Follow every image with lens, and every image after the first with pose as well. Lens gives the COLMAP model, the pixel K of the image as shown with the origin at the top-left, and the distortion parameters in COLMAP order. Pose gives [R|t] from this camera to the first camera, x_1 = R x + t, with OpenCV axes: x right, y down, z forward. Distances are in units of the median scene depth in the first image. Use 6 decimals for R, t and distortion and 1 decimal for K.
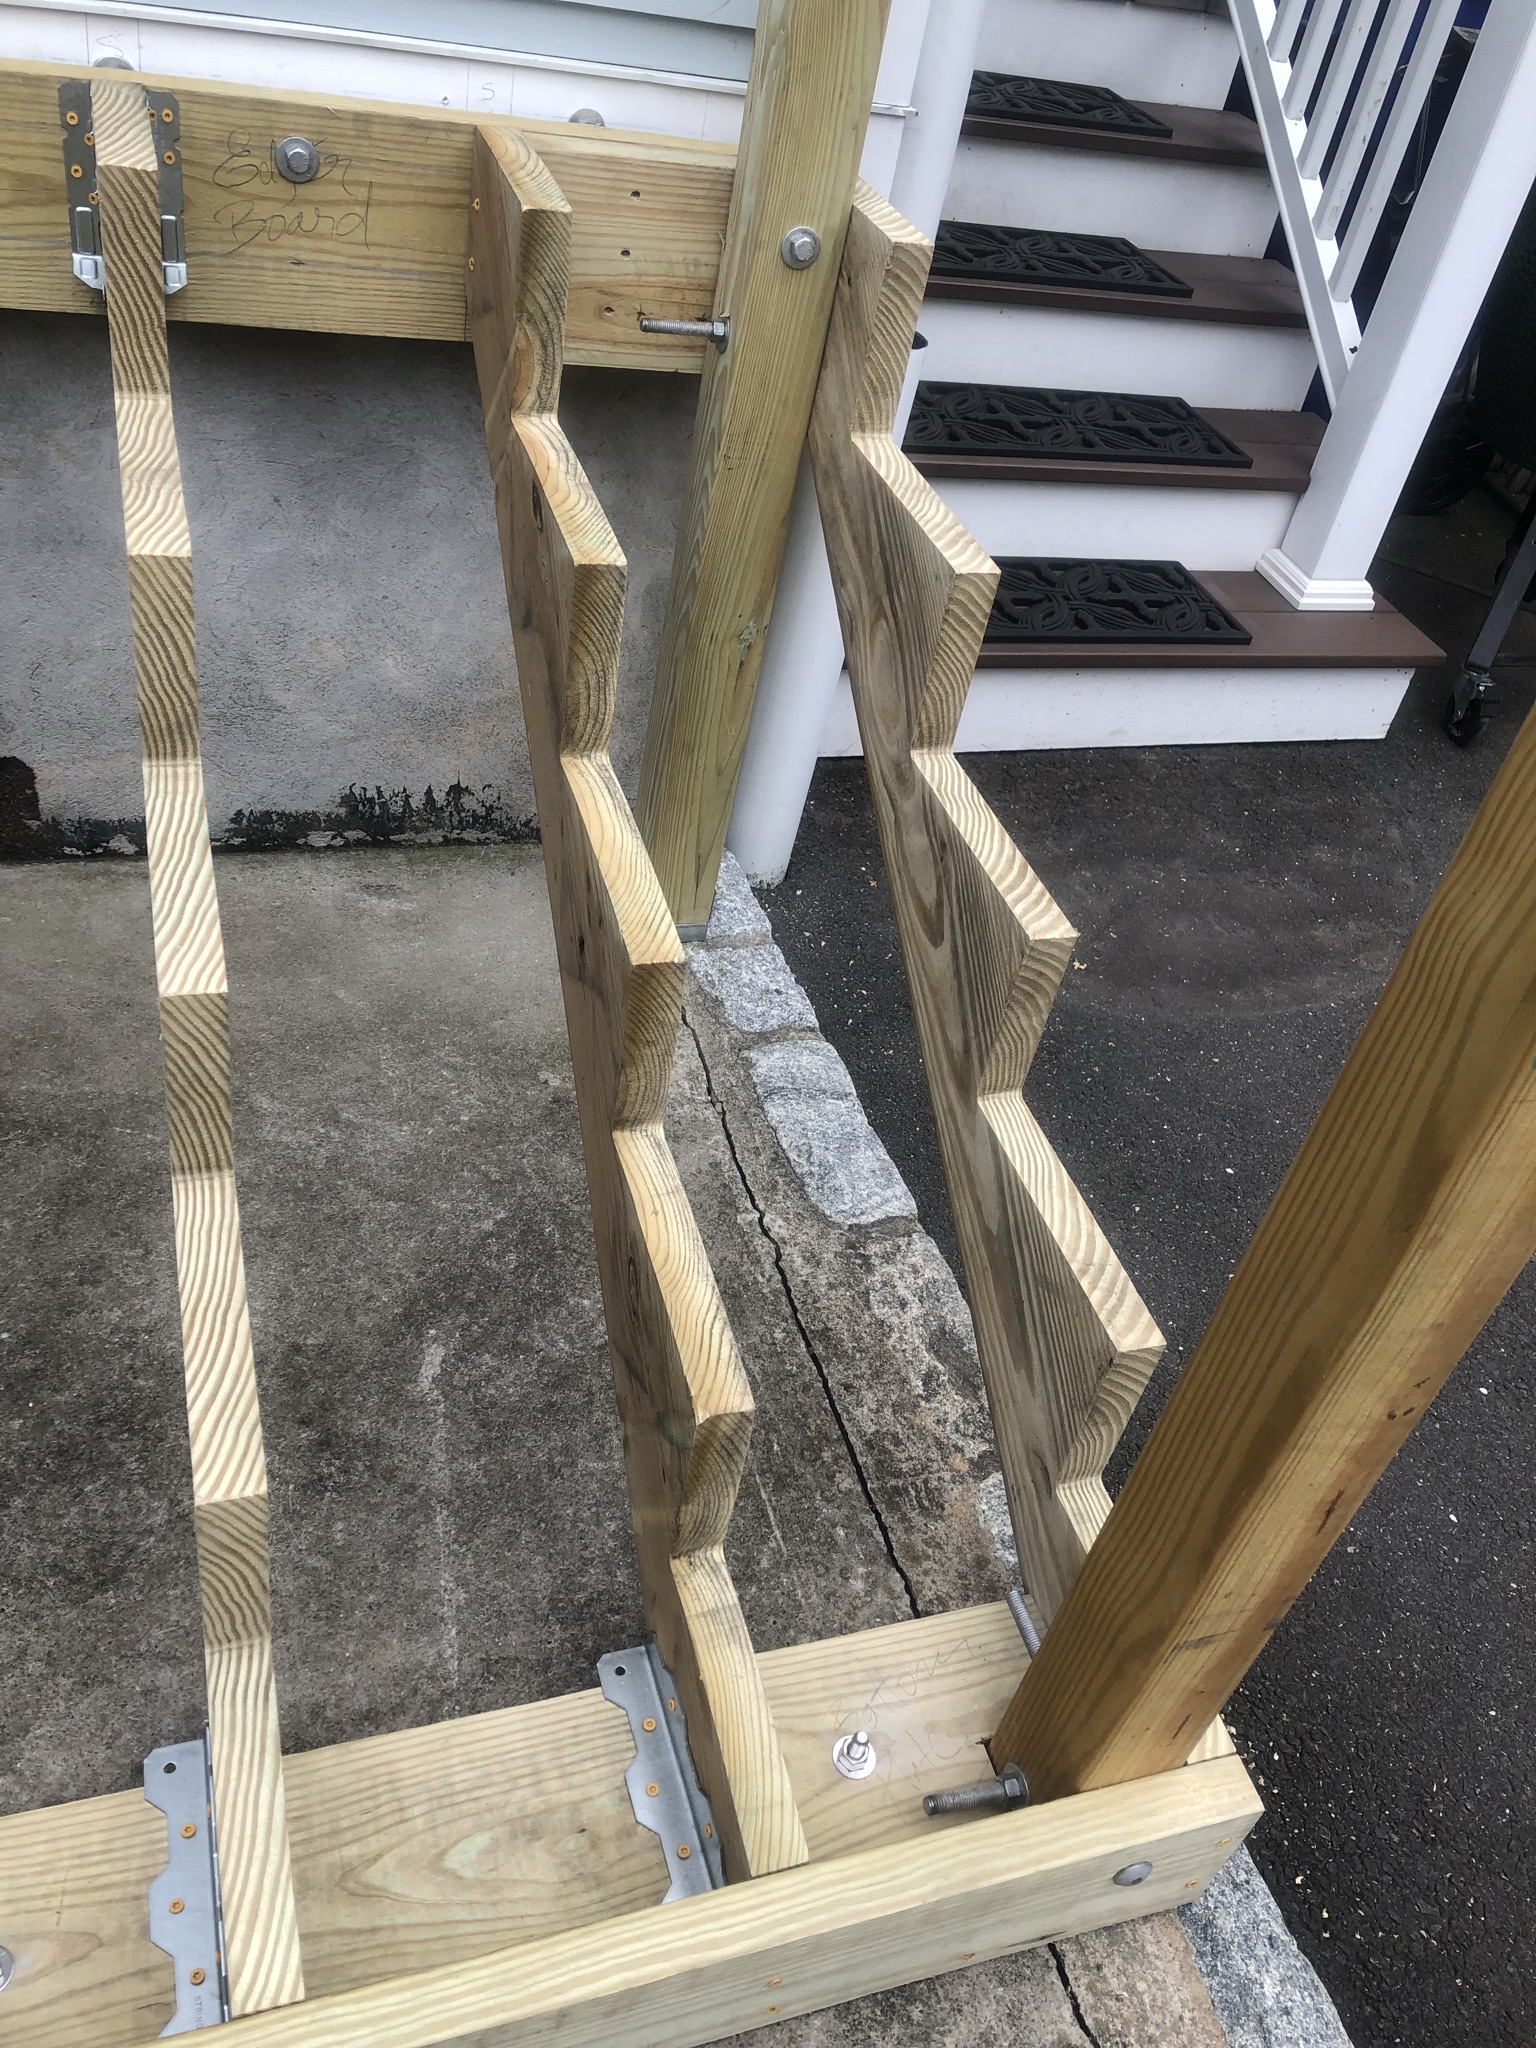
lens RADIAL K [[1673.7, 0, 779.9], [0, 1673.7, 1002.8], [0, 0, 1]] dist [0.024725, -0.016885]
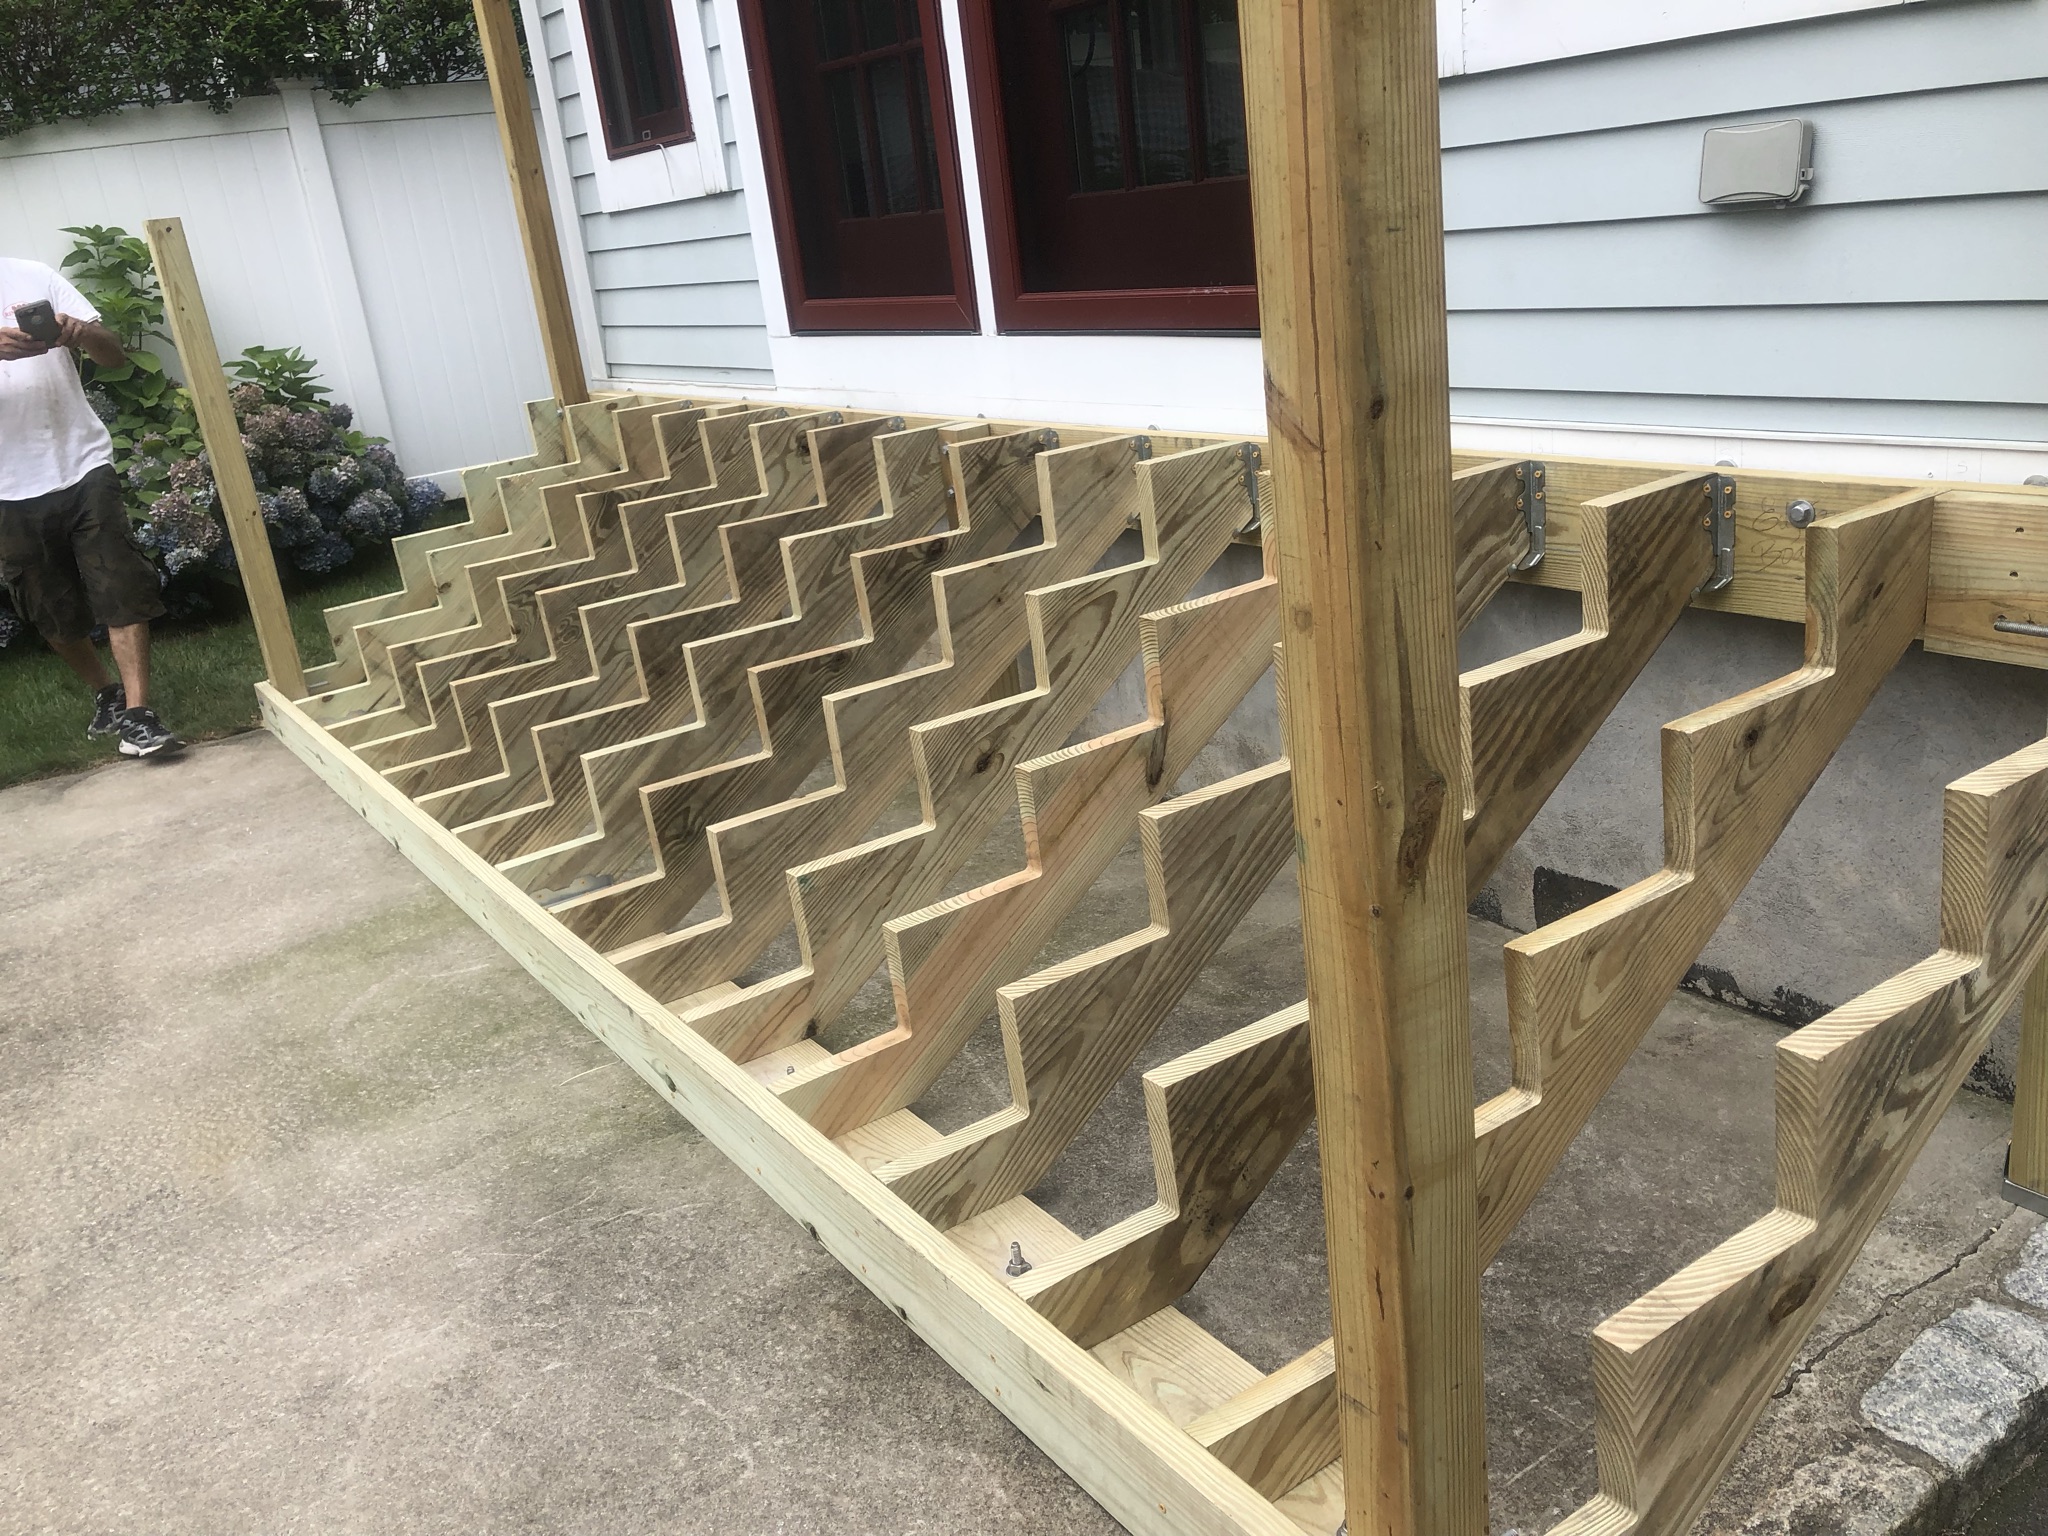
lens RADIAL K [[1673.7, 0, 1020.8], [0, 1673.7, 777.6], [0, 0, 1]] dist [0.024725, -0.016885]
pose [[0.247745, 0.112316, -0.962293, 0.925599], [-0.480008, 0.877007, -0.021218, 0.062416], [0.841555, 0.467165, 0.271187, 0.115177]]
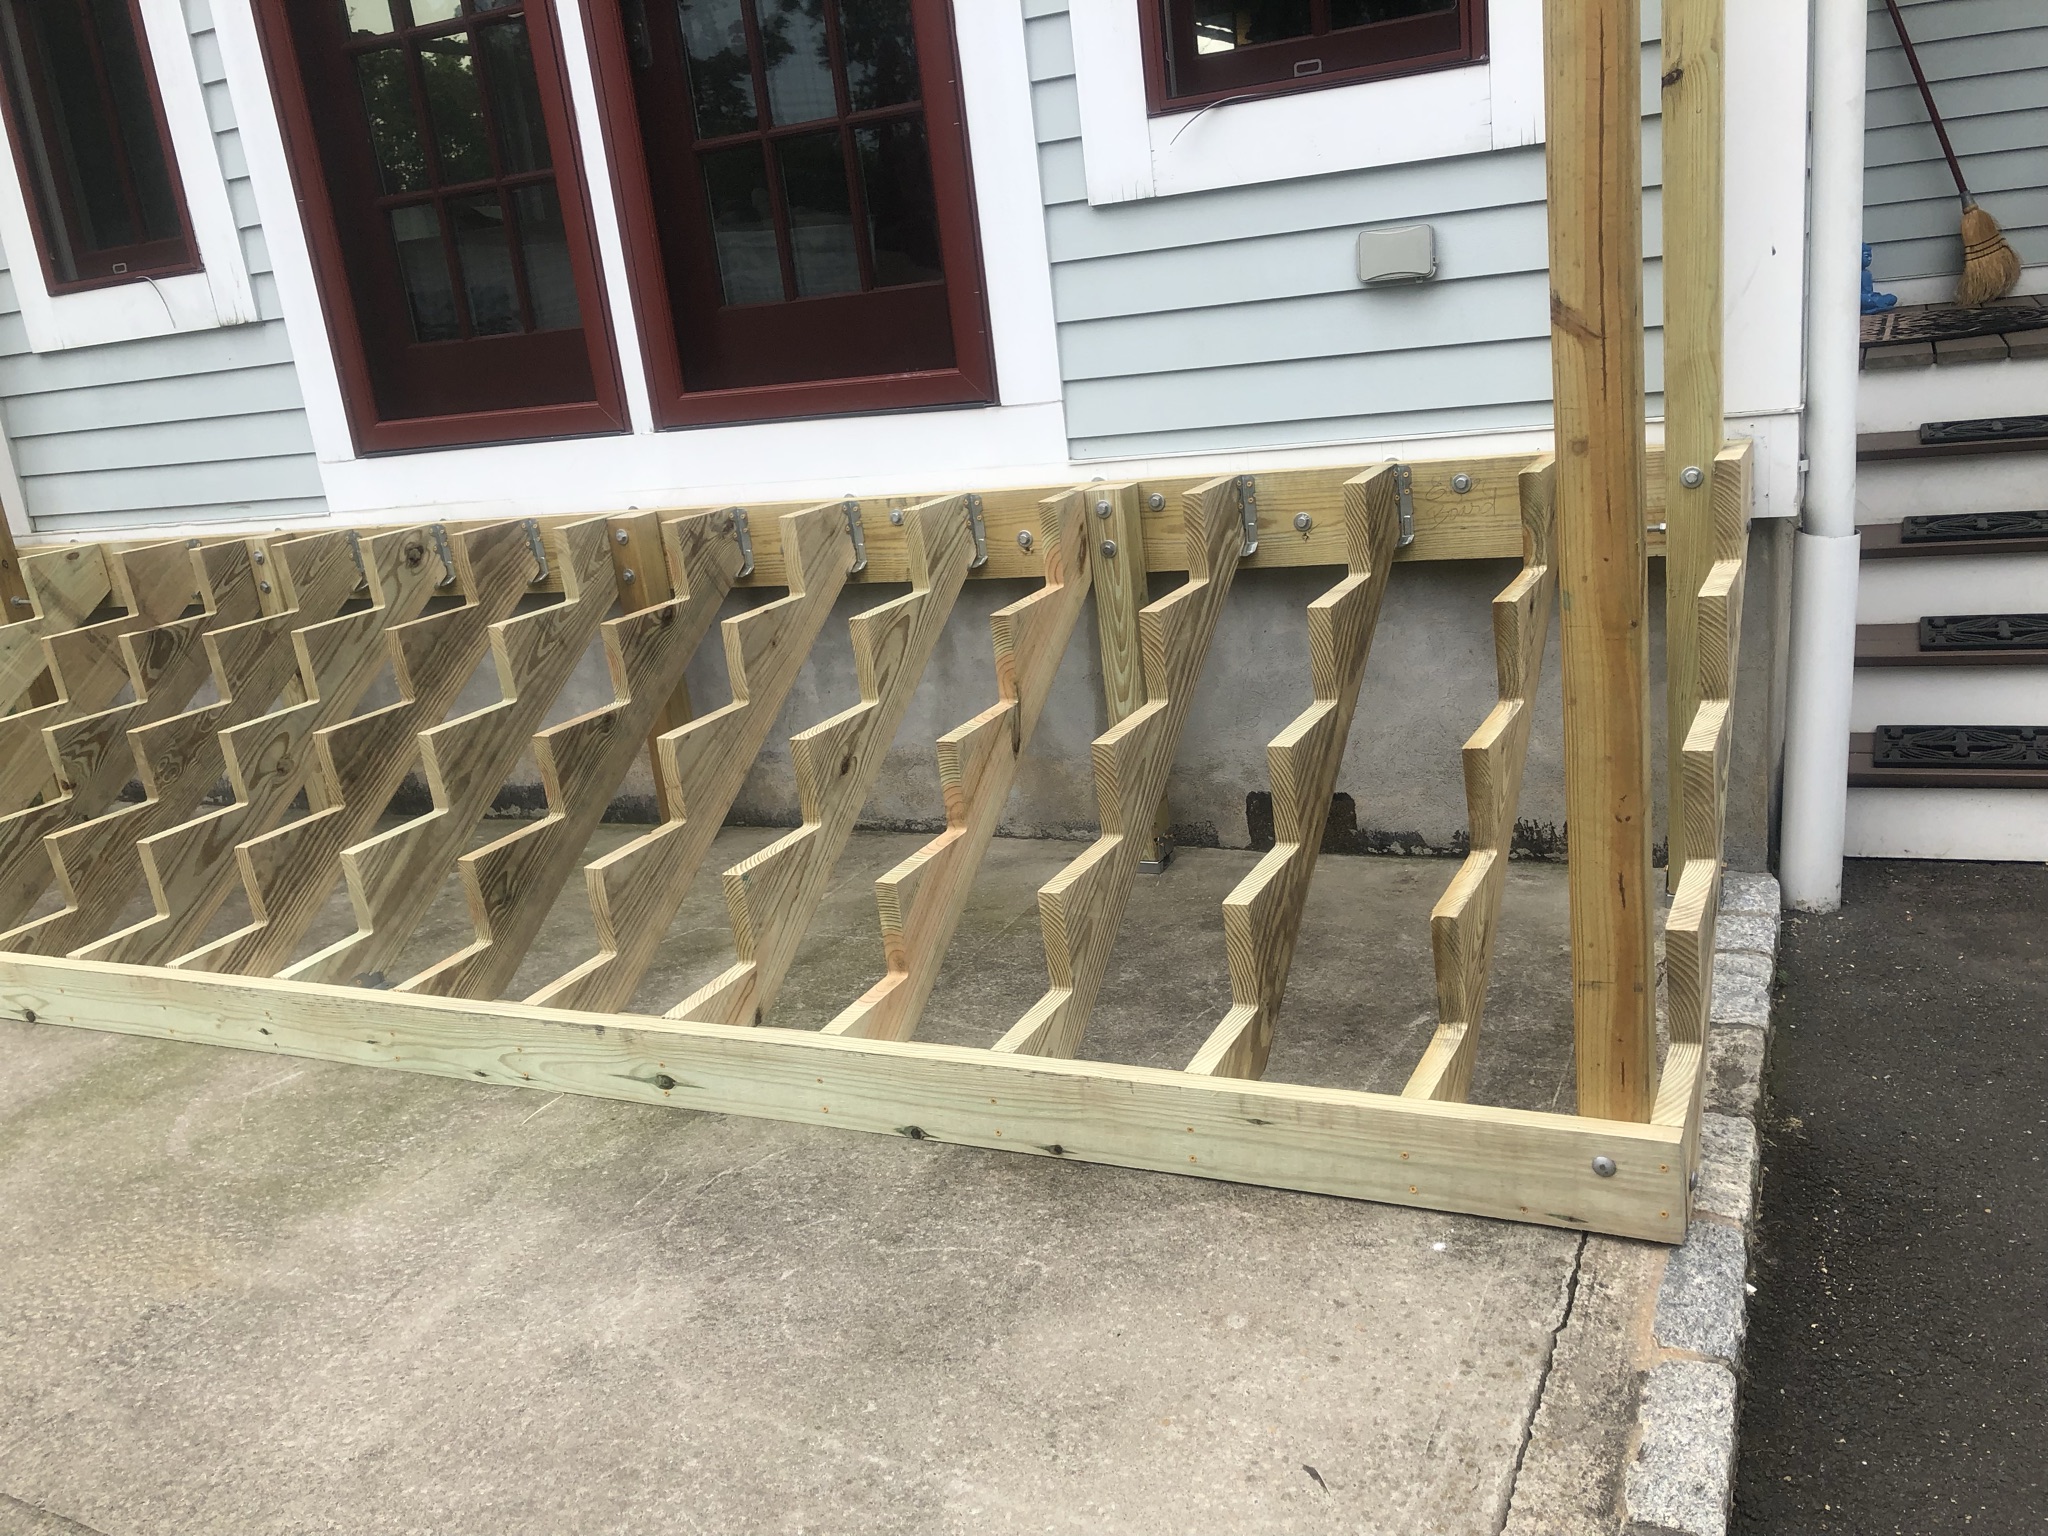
lens RADIAL K [[1673.7, 0, 1020.1], [0, 1673.7, 773.3], [0, 0, 1]] dist [0.024725, -0.016885]
pose [[0.676367, -0.058464, -0.734241, 0.841448], [-0.254566, 0.916862, -0.307506, 0.616808], [0.691176, 0.394899, 0.605252, -0.531938]]
